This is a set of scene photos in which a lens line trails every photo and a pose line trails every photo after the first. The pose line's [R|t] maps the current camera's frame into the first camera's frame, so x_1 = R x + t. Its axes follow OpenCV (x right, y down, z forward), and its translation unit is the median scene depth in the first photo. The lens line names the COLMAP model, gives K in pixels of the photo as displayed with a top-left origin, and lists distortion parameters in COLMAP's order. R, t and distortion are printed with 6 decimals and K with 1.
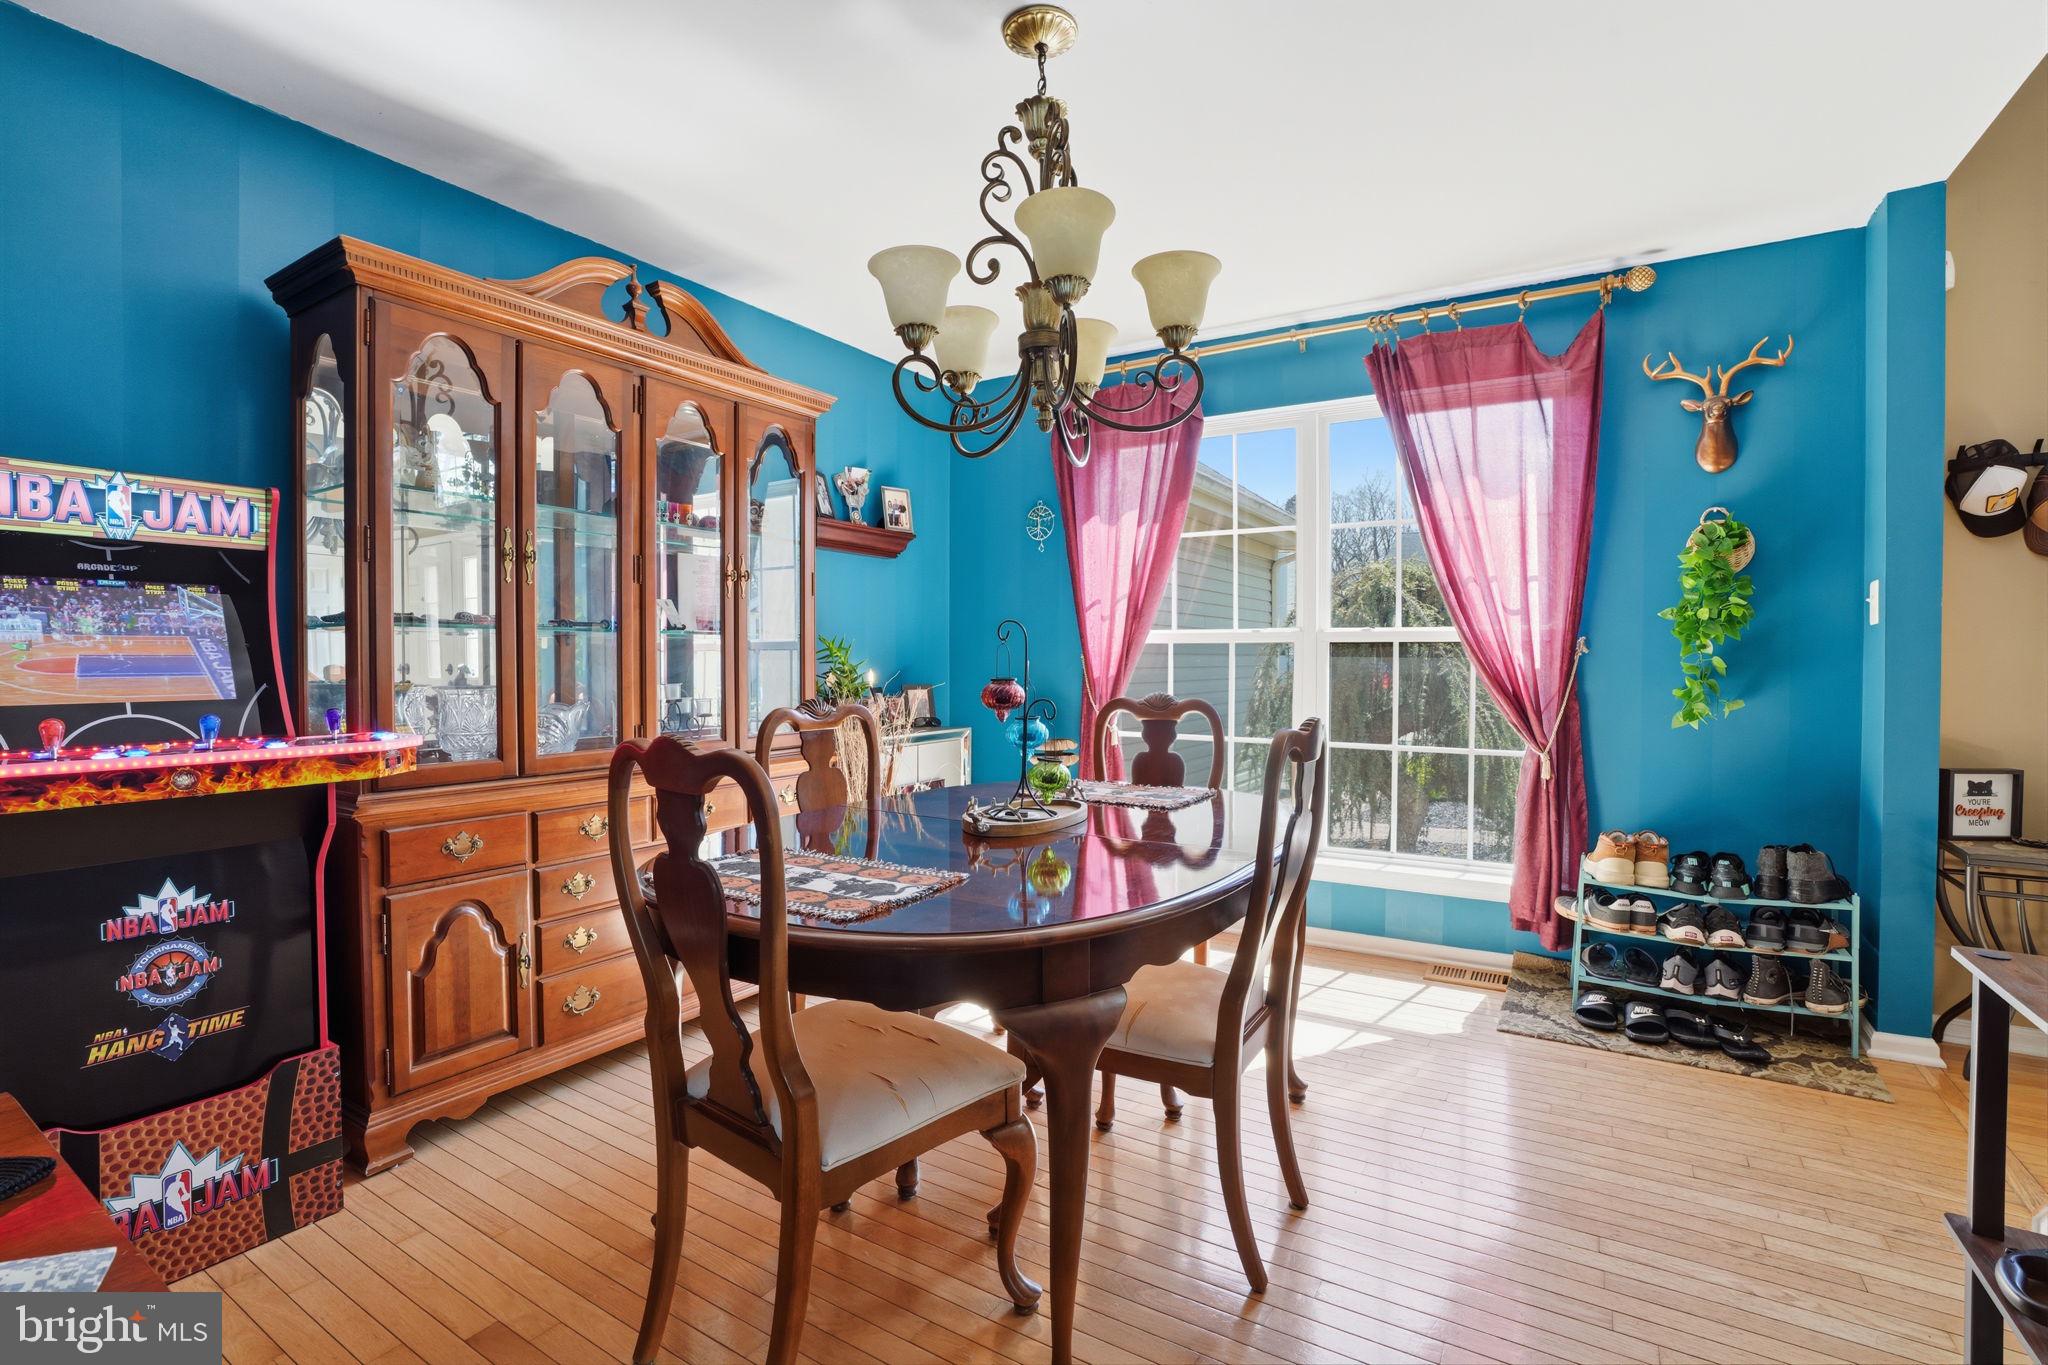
lens RADIAL K [[949.1, 0, 1030.0], [0, 949.1, 669.8], [0, 0, 1]] dist [-0.049334, 0.014100]
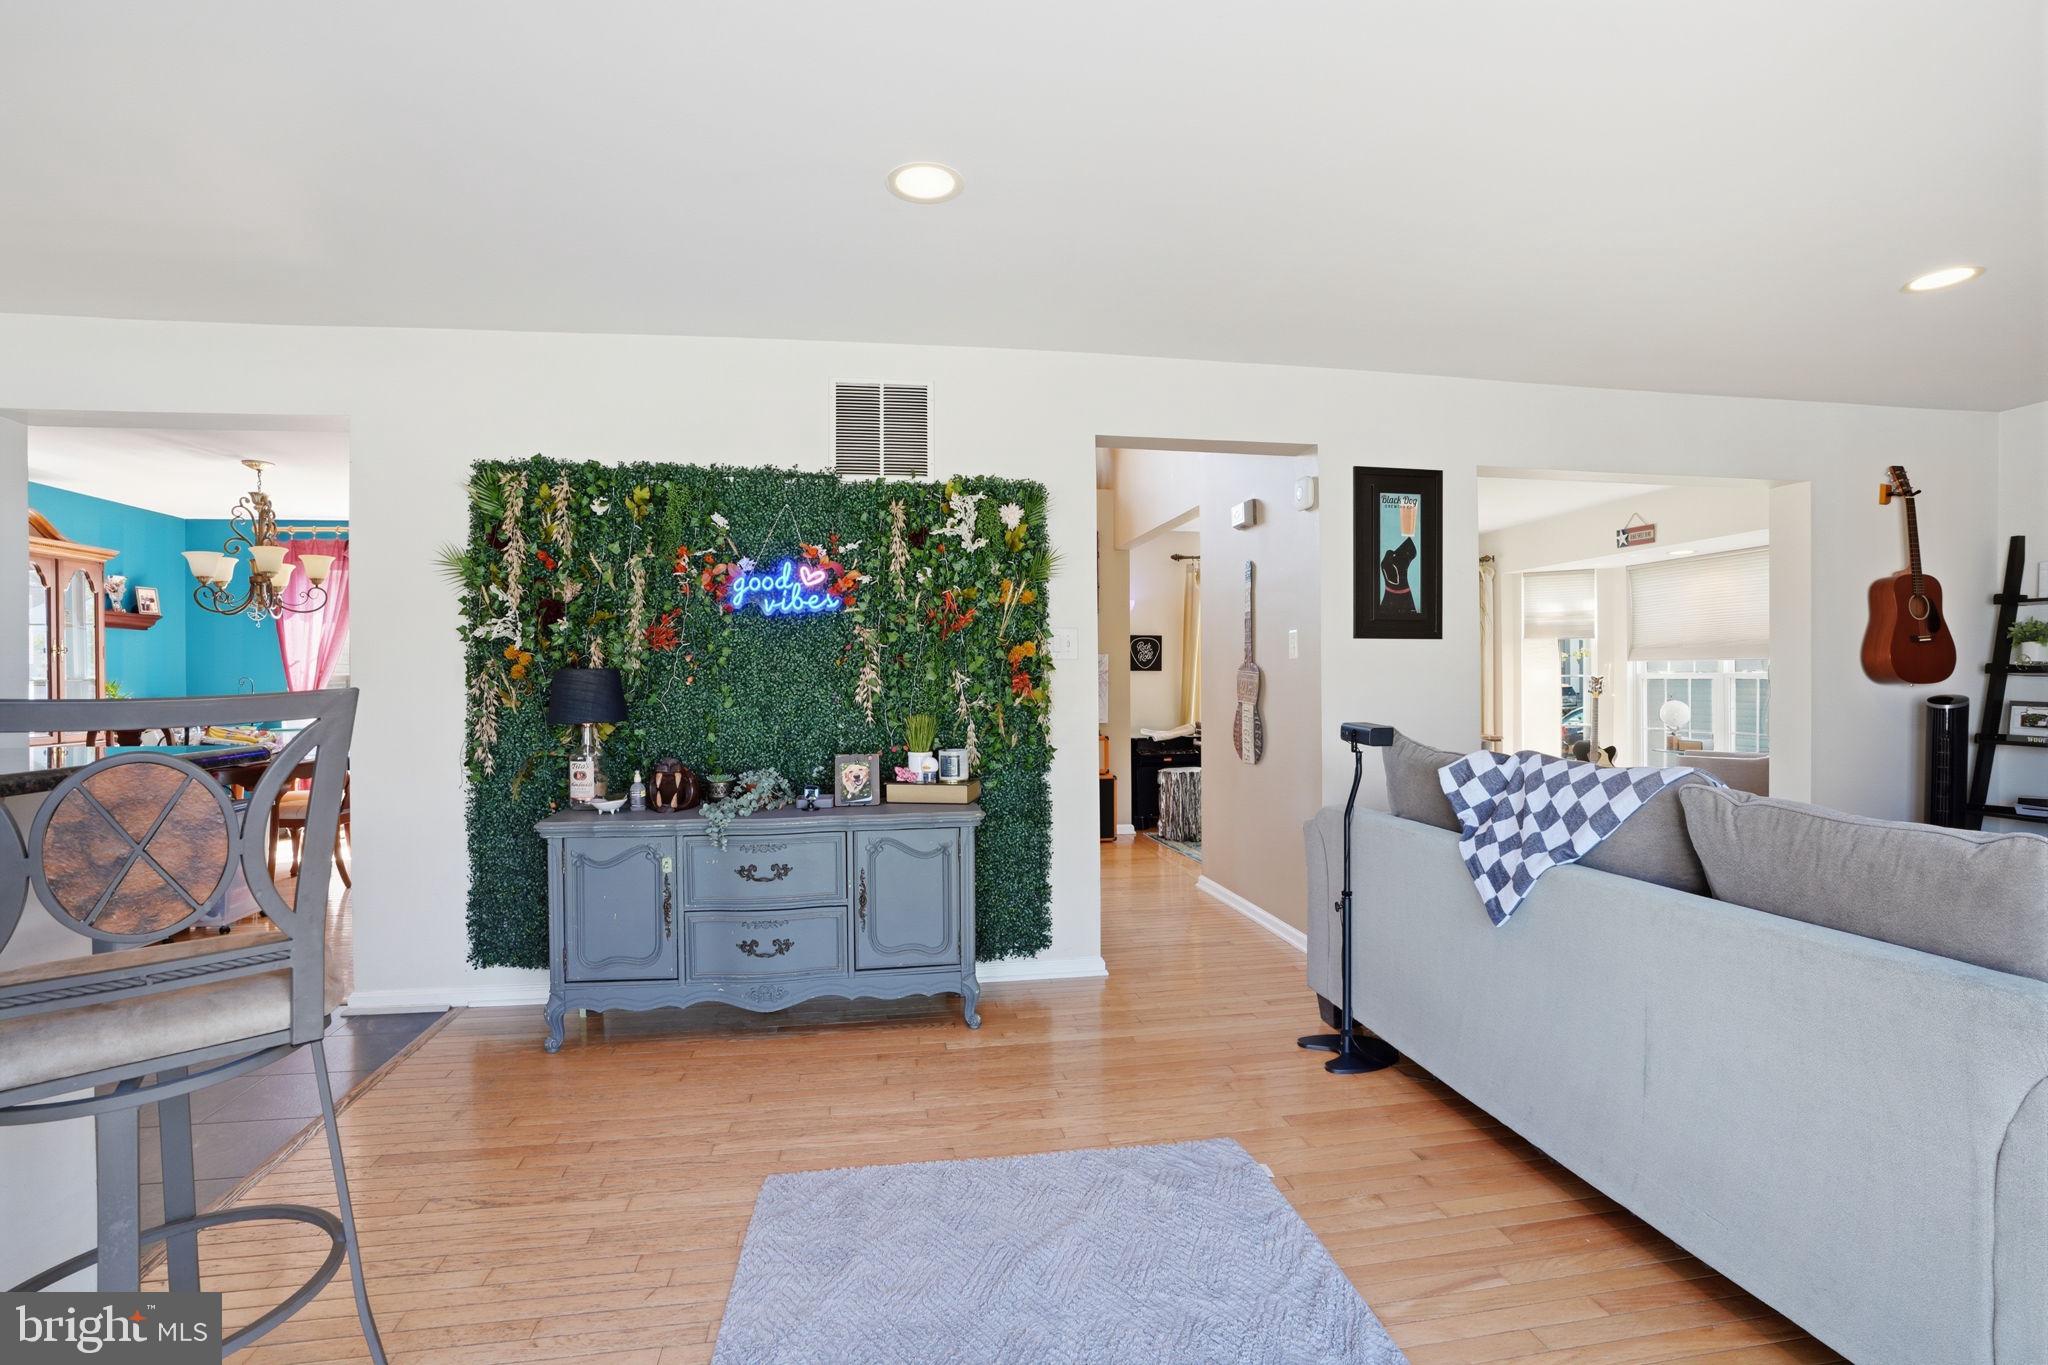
lens RADIAL K [[949.1, 0, 1025.0], [0, 949.1, 683.5], [0, 0, 1]] dist [-0.049334, 0.014100]
pose [[0.760188, -0.012143, 0.649590, -0.023923], [0.019373, 0.999804, -0.003982, 0.009331], [-0.649414, 0.015611, 0.760275, -1.389560]]
